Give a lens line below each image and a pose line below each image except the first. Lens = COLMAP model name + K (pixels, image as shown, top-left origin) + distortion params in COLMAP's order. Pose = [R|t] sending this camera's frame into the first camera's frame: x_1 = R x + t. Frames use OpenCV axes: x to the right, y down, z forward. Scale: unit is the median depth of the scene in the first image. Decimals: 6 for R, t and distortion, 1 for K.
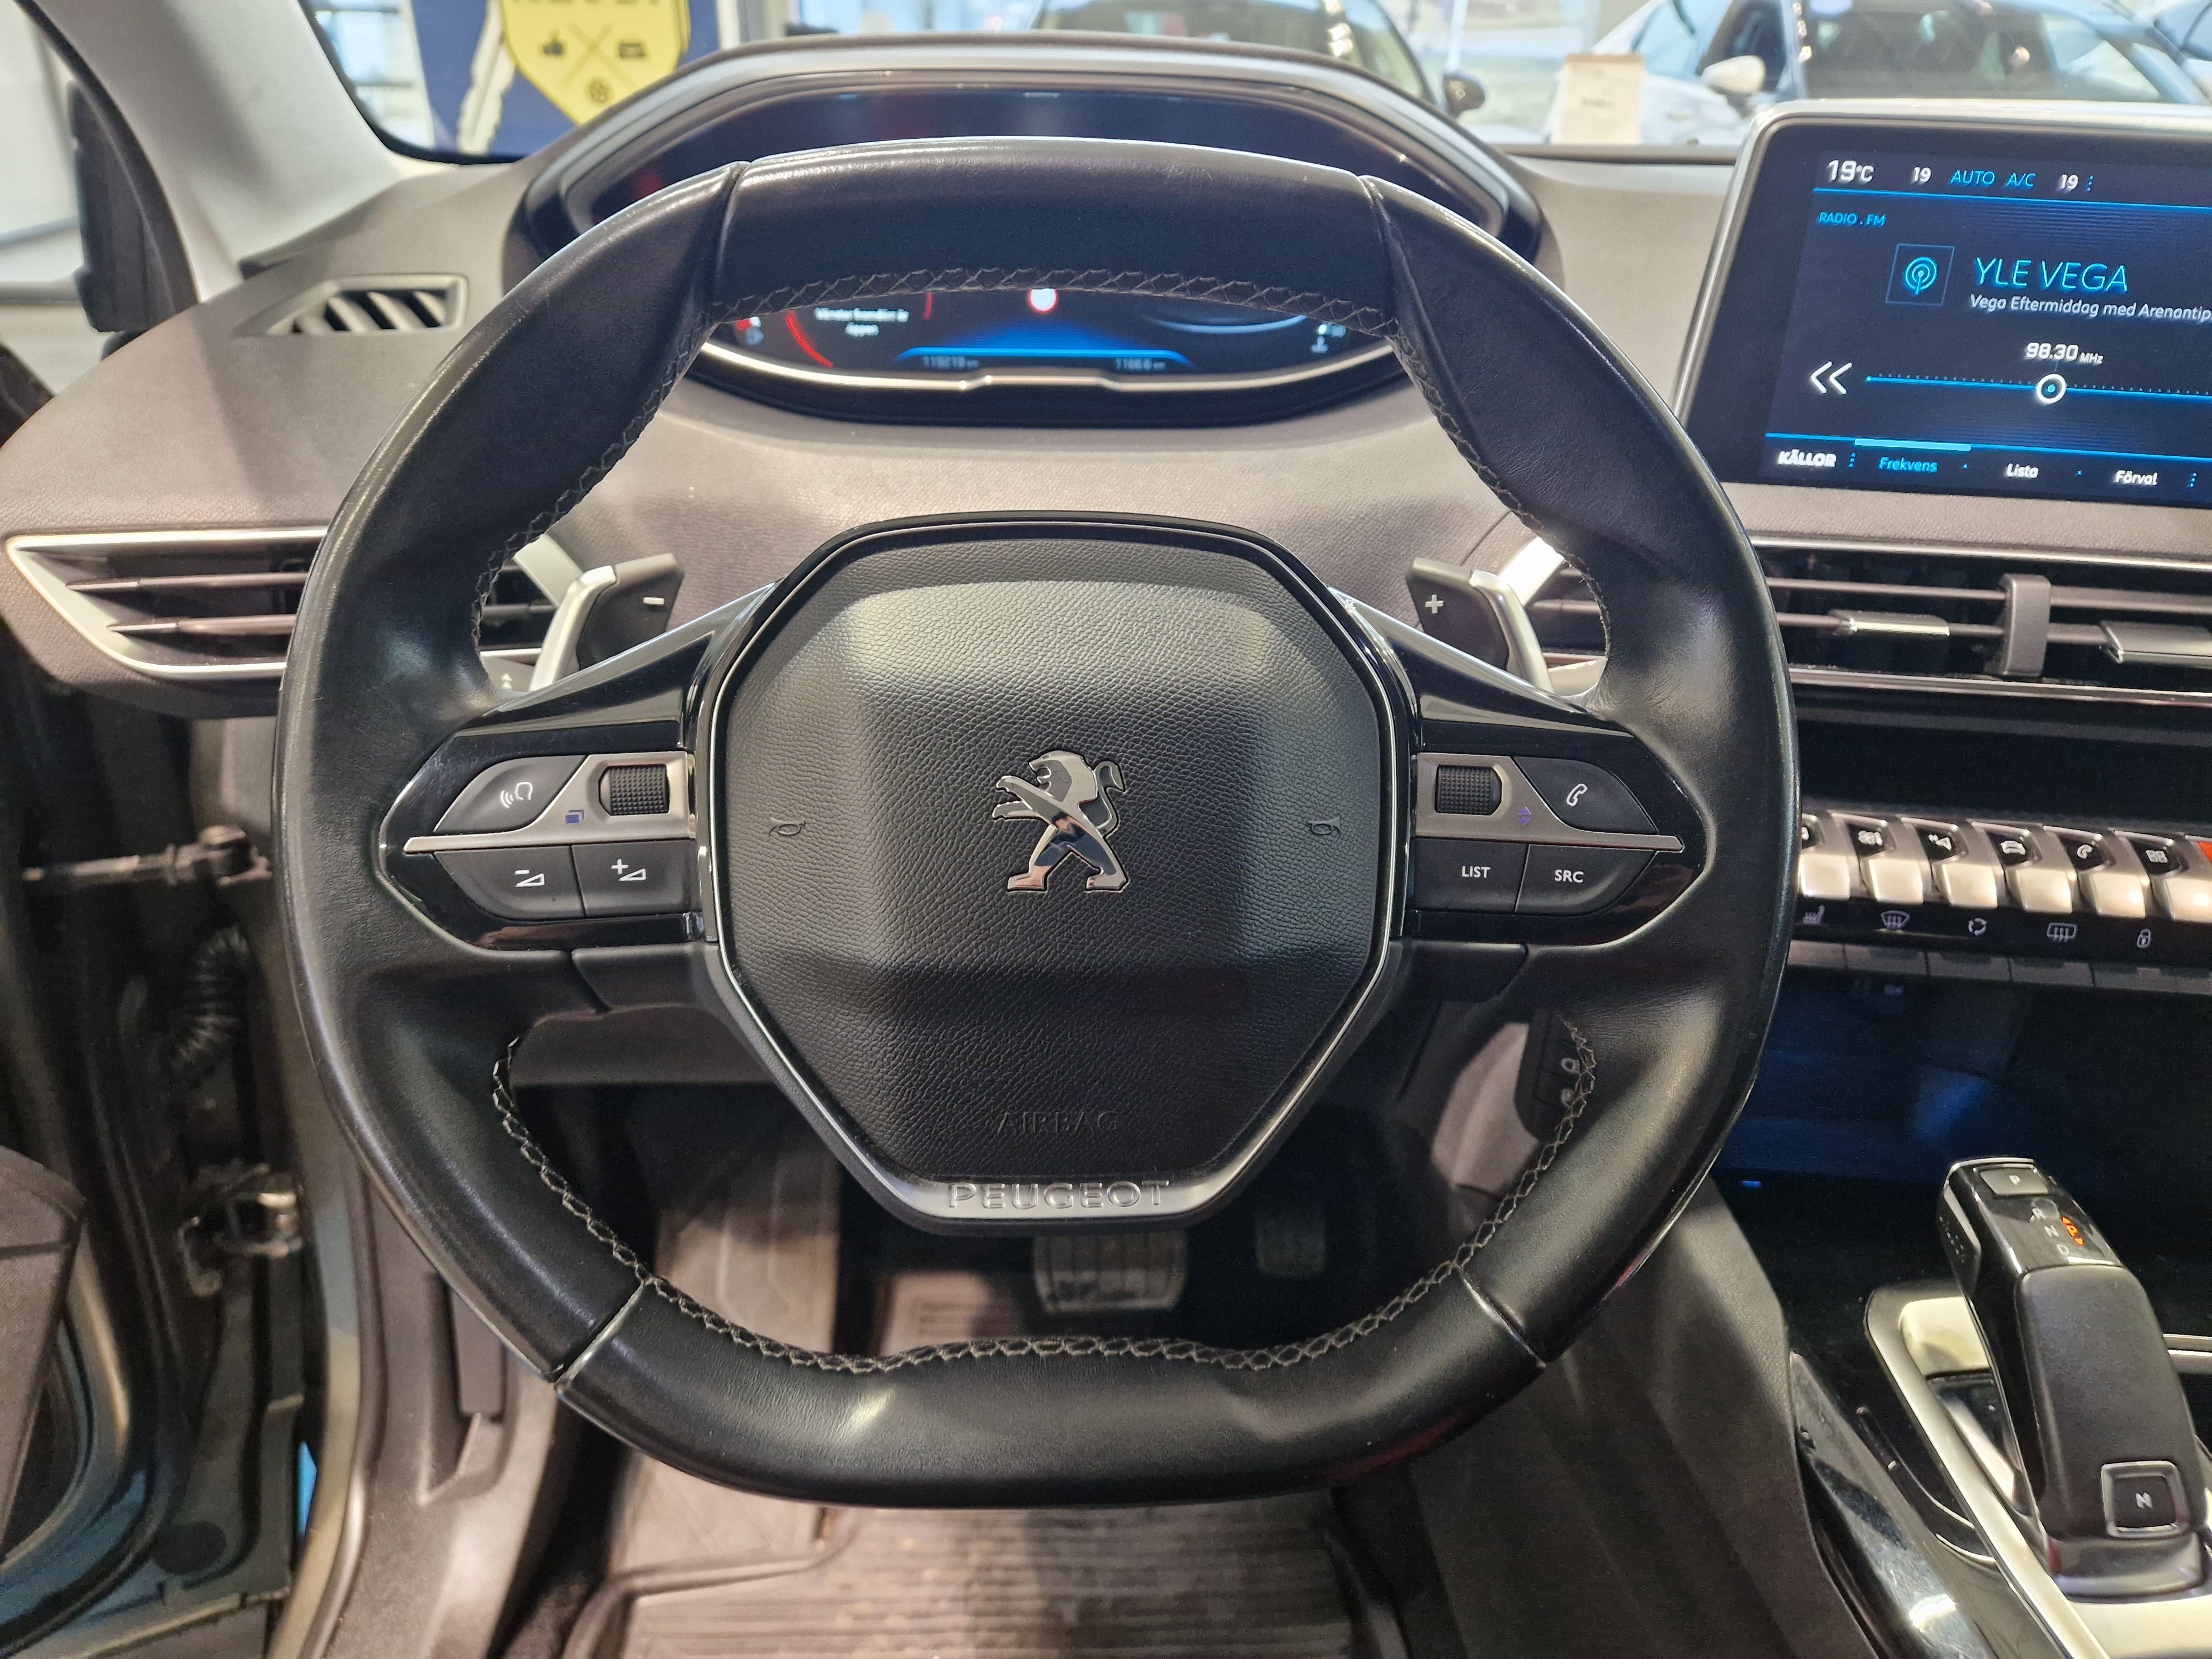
lens RADIAL K [[1448.6, 0, 1111.0], [0, 1448.6, 836.7], [0, 0, 1]] dist [0.053399, -0.058690]
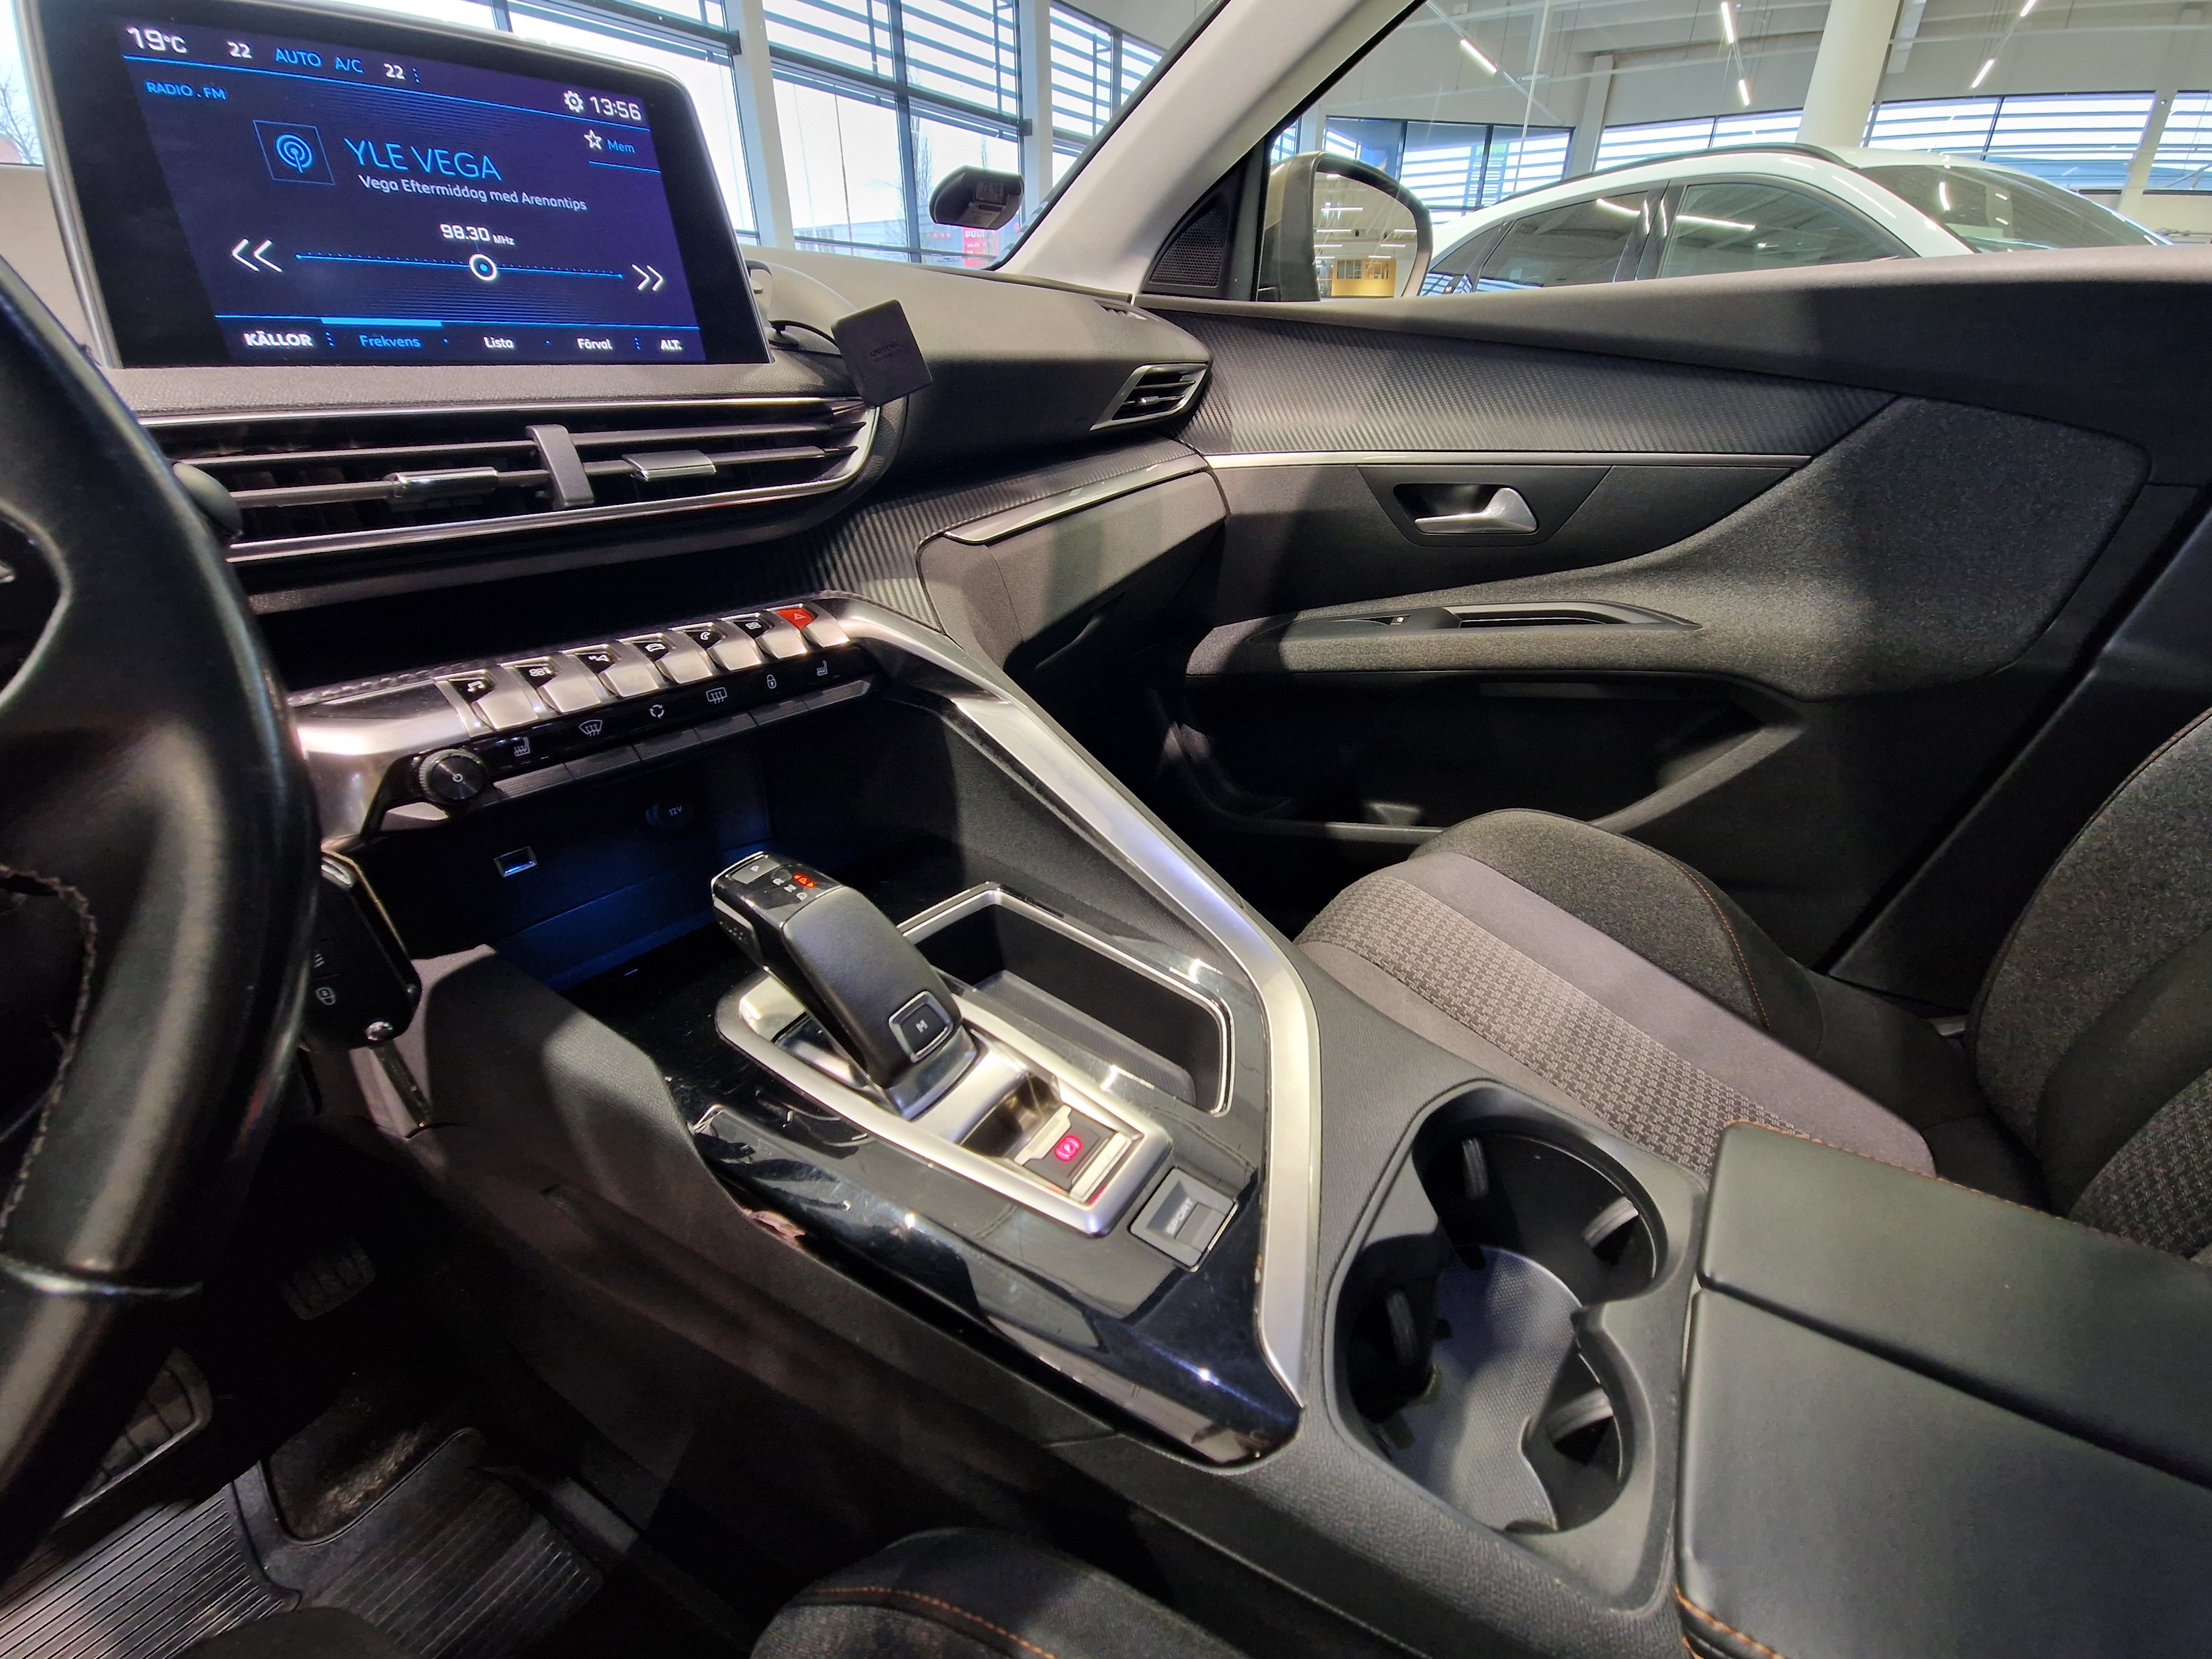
lens RADIAL K [[904.3, 0, 1106.0], [0, 904.3, 829.5], [0, 0, 1]] dist [0.013278, -0.008325]
pose [[0.596809, -0.395682, 0.698036, 0.246152], [0.391889, 0.902877, 0.176737, 0.175812], [-0.700173, 0.168074, 0.693909, 0.208673]]
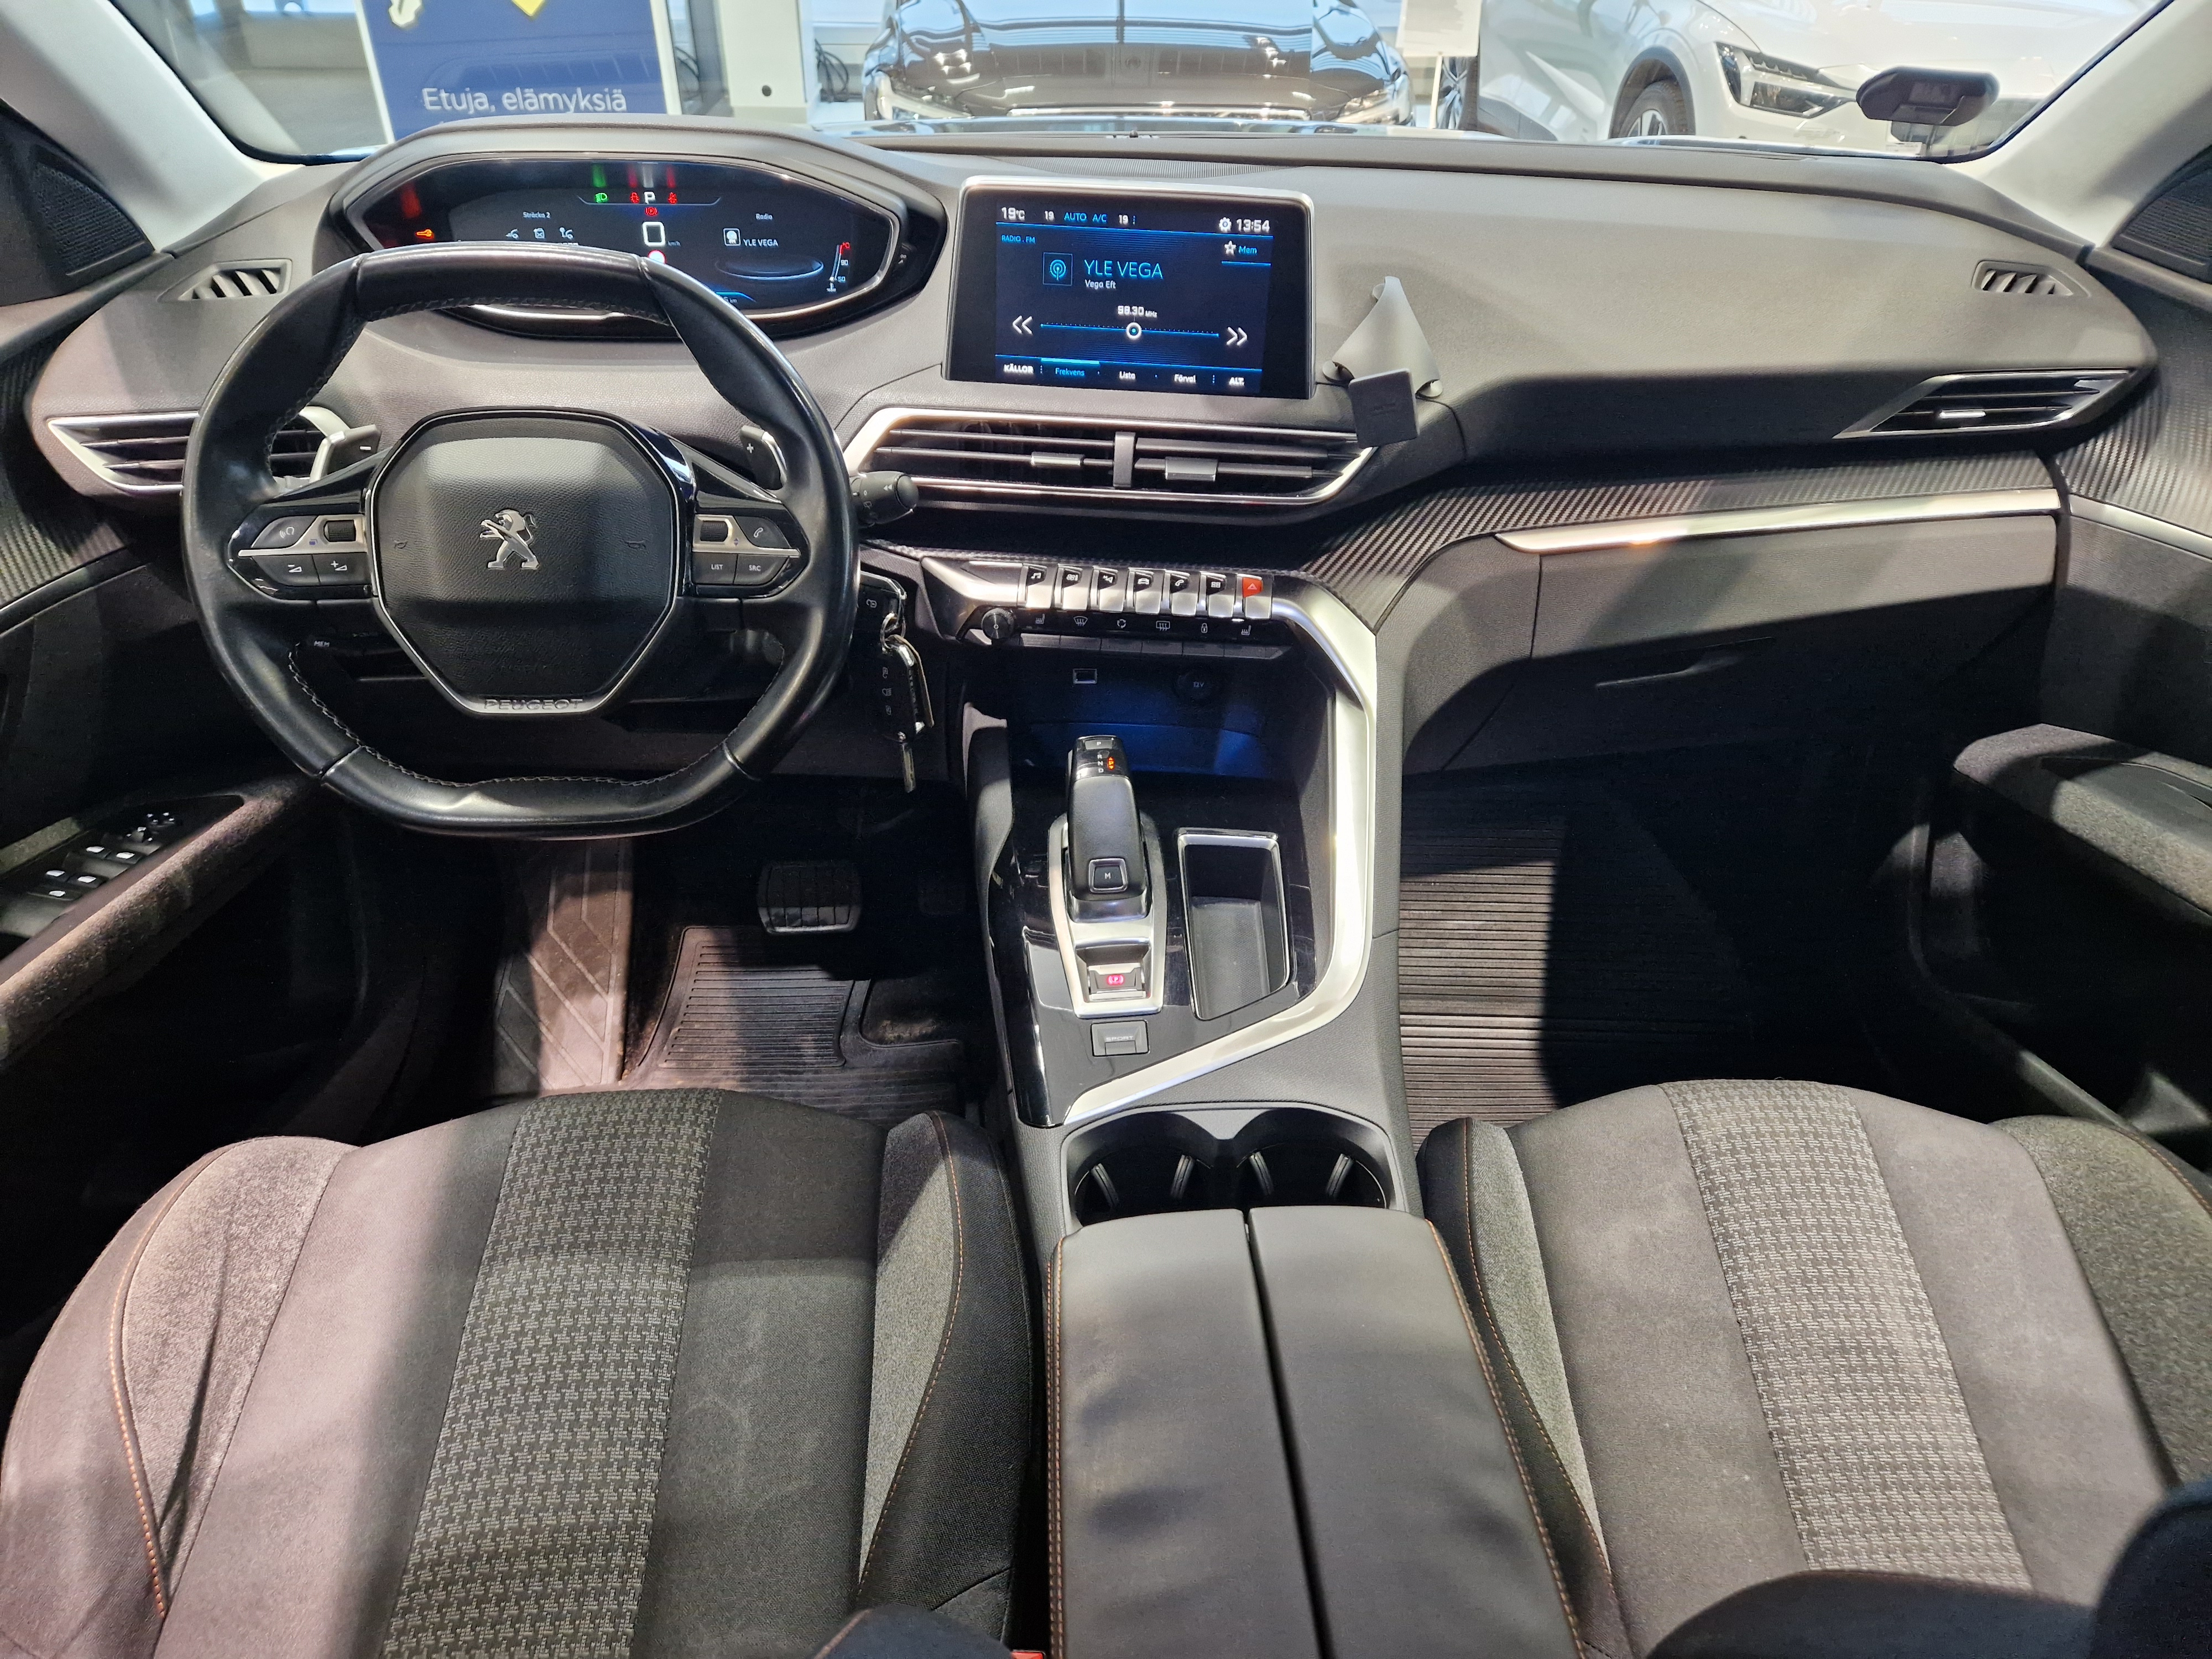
lens RADIAL K [[1464.7, 0, 1141.3], [0, 1464.7, 846.7], [0, 0, 1]] dist [0.064143, -0.065515]
pose [[0.999911, -0.011220, 0.007237, 0.630643], [0.010435, 0.994865, 0.100673, 0.165457], [-0.008330, -0.100589, 0.994893, -0.962139]]
